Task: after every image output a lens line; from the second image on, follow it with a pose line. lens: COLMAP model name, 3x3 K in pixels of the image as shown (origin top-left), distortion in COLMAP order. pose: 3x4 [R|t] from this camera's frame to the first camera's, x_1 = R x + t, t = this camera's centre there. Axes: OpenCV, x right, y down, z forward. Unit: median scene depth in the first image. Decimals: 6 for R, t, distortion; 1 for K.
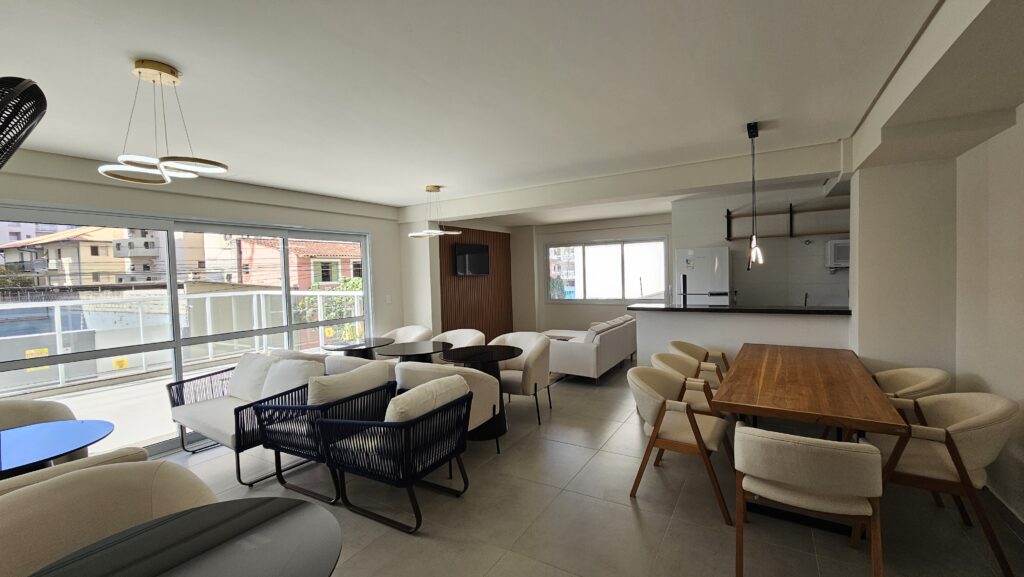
lens RADIAL K [[420.4, 0, 531.8], [0, 420.4, 290.5], [0, 0, 1]] dist [0.015263, 0.000159]
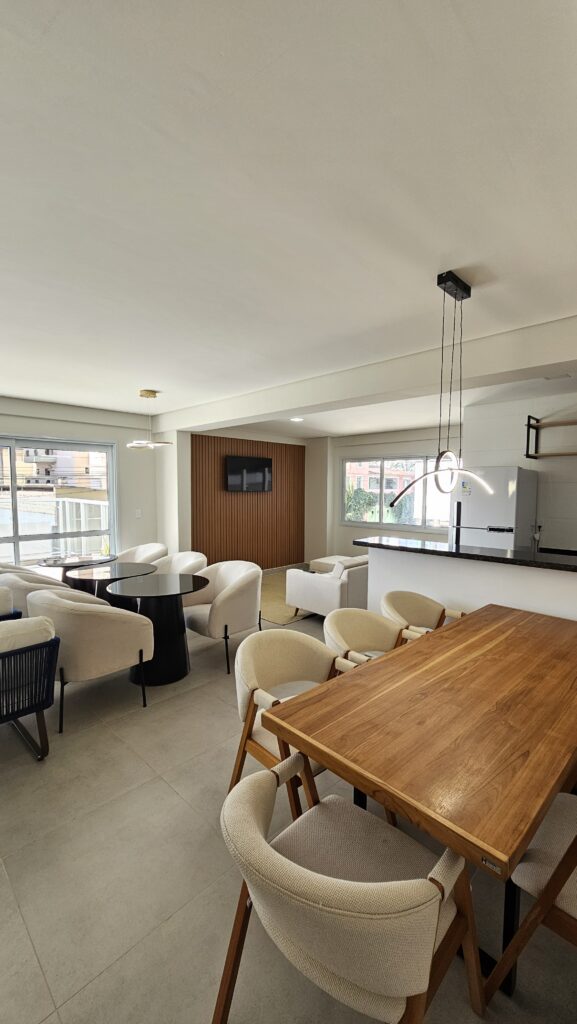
lens RADIAL K [[420.4, 0, 288.9], [0, 420.4, 512.9], [0, 0, 1]] dist [0.015263, 0.000159]
pose [[0.961826, 0.054255, -0.268229, 0.211195], [-0.048247, 0.998416, 0.028946, -0.018794], [0.269374, -0.014900, 0.962920, 0.138672]]
